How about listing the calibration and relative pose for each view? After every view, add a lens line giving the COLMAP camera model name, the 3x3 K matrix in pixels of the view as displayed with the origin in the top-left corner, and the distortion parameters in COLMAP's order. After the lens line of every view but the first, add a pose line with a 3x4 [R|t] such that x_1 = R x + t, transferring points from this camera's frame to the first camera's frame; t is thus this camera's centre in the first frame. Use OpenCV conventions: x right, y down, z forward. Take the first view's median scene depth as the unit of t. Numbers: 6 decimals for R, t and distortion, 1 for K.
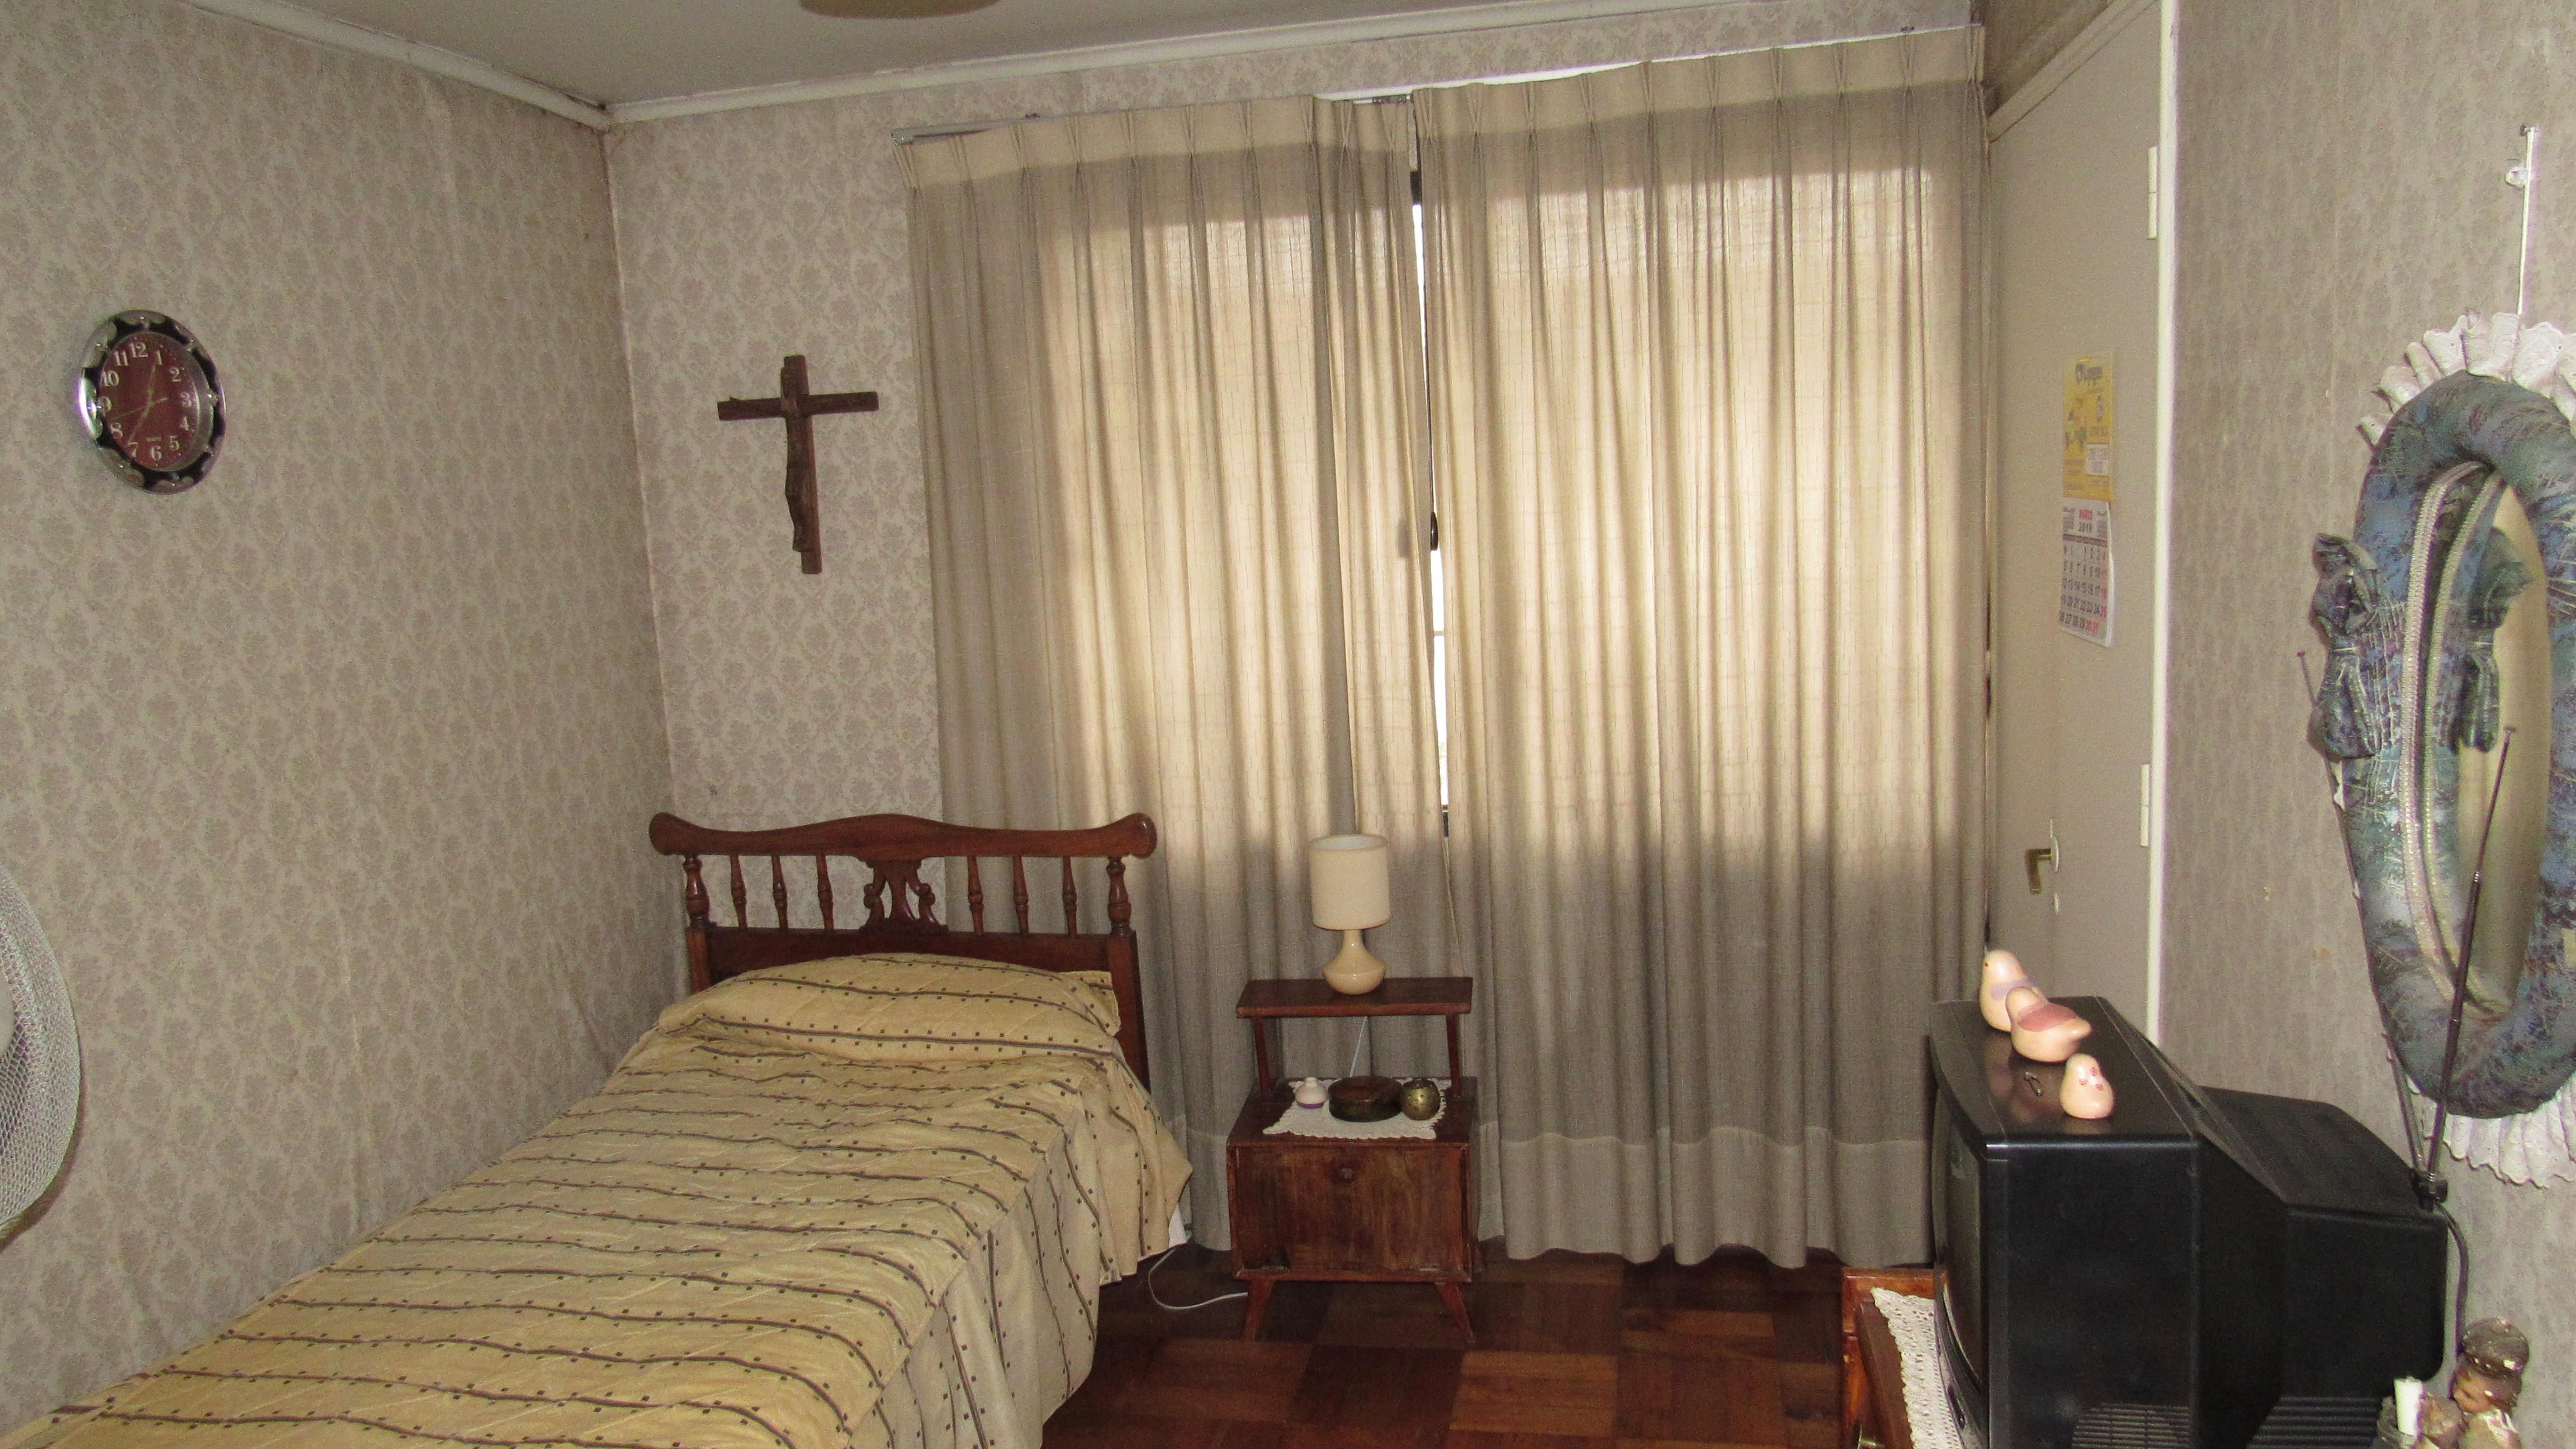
lens RADIAL K [[1924.1, 0, 1288.0], [0, 1924.1, 724.5], [0, 0, 1]] dist [0.001810, 0.002718]
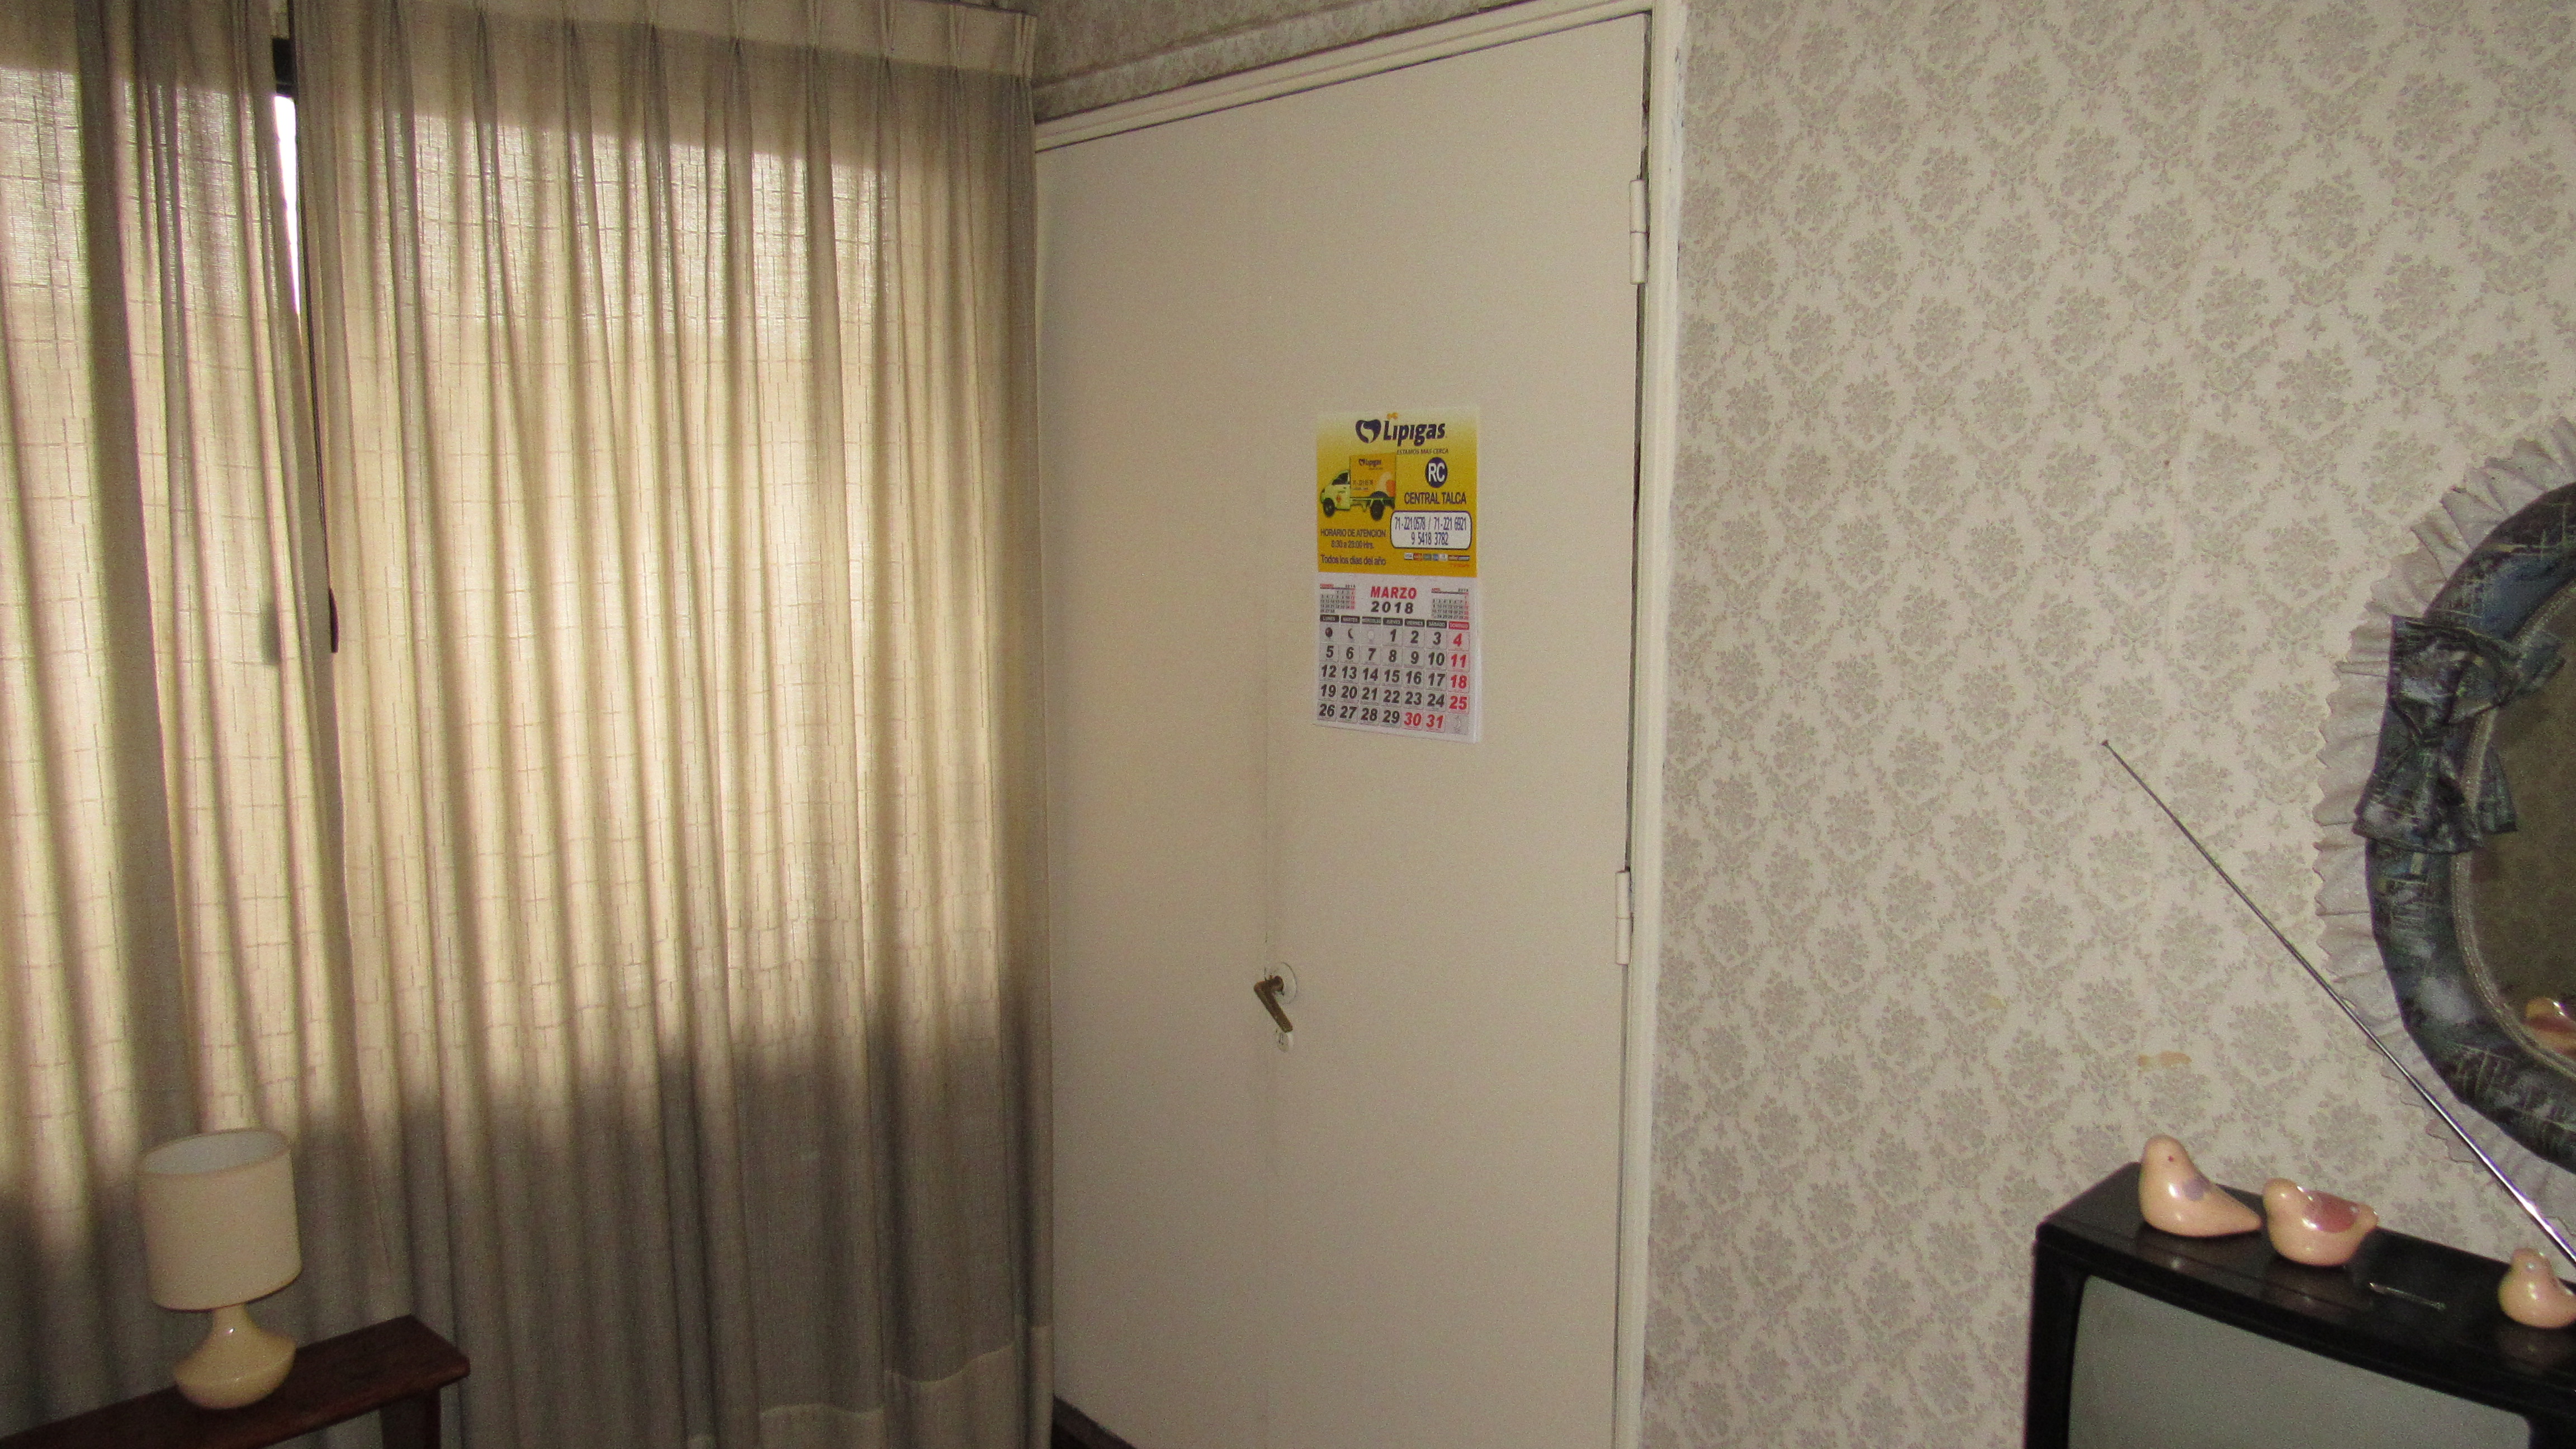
lens RADIAL K [[1923.2, 0, 1288.0], [0, 1923.2, 724.5], [0, 0, 1]] dist [-0.002575, 0.005512]
pose [[0.597963, -0.053652, 0.799726, -0.238752], [0.086915, 0.996214, 0.001846, -0.041355], [-0.796798, 0.068404, 0.600362, 0.389036]]
